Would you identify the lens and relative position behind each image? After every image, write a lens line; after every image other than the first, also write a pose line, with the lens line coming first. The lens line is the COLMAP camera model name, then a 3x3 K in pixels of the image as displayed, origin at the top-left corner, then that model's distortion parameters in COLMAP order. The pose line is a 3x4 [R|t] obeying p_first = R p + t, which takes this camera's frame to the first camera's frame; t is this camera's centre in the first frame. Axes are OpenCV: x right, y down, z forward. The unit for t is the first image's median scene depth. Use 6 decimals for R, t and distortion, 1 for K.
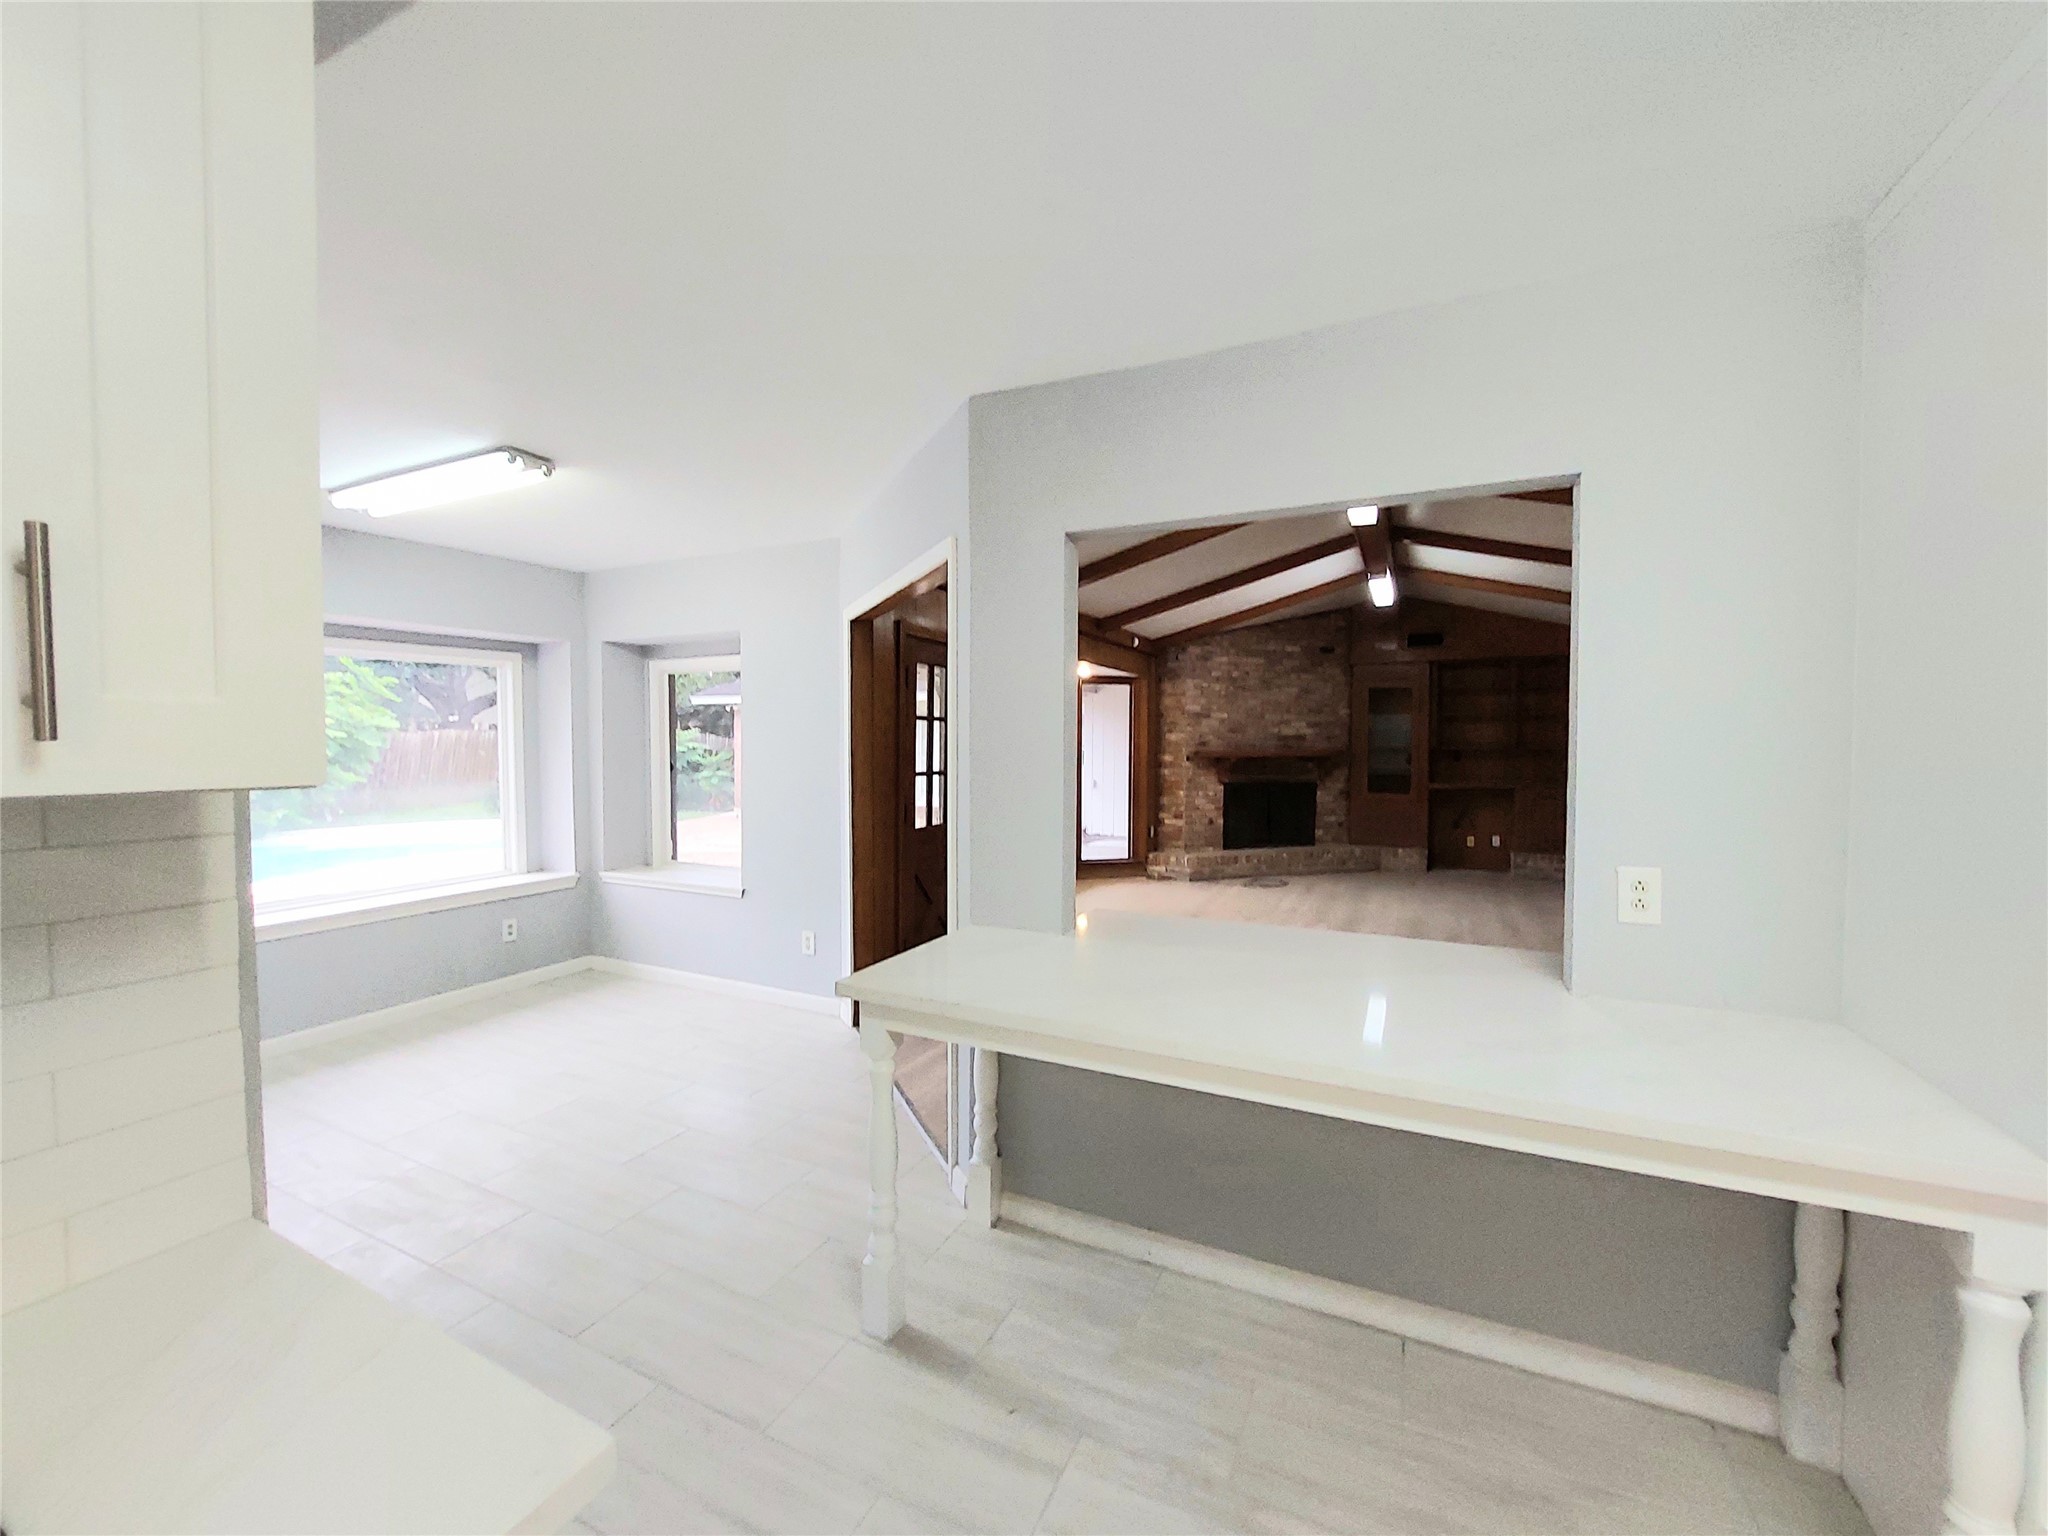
lens RADIAL K [[826.0, 0, 1017.4], [0, 826.0, 769.5], [0, 0, 1]] dist [-0.003447, -0.000500]
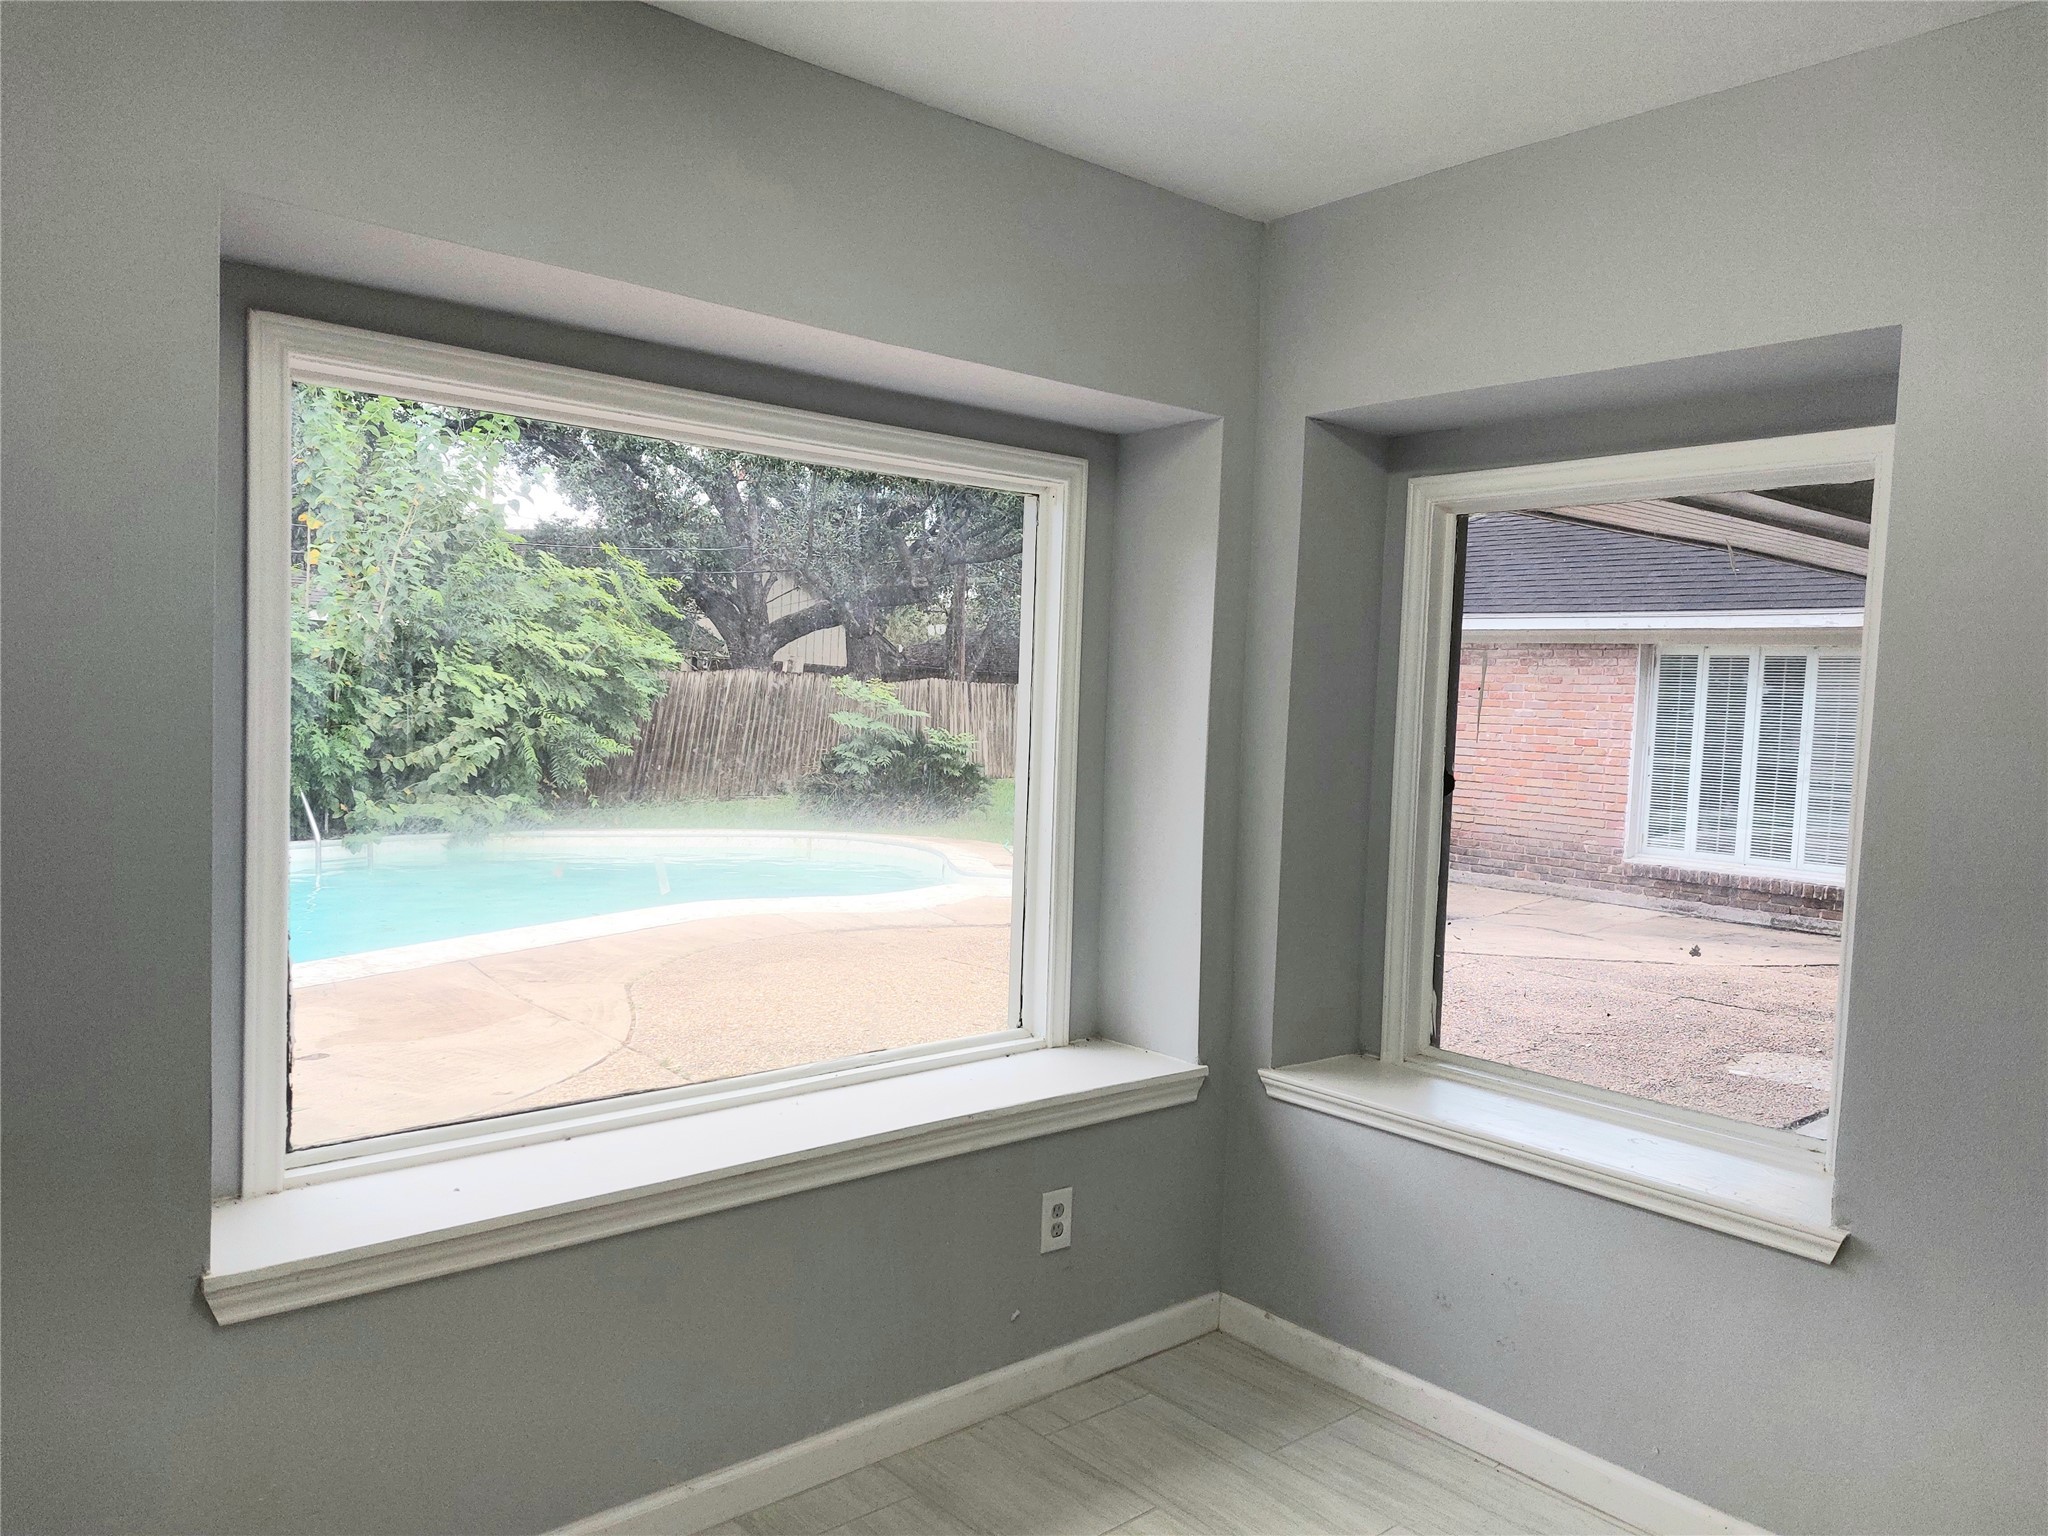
lens RADIAL K [[1449.6, 0, 1026.0], [0, 1449.6, 767.0], [0, 0, 1]] dist [0.005870, 0.000150]
pose [[0.927457, 0.056253, -0.369675, -0.153090], [-0.056401, 0.998354, 0.010417, -0.002718], [0.369653, 0.011189, 0.929103, 0.153912]]
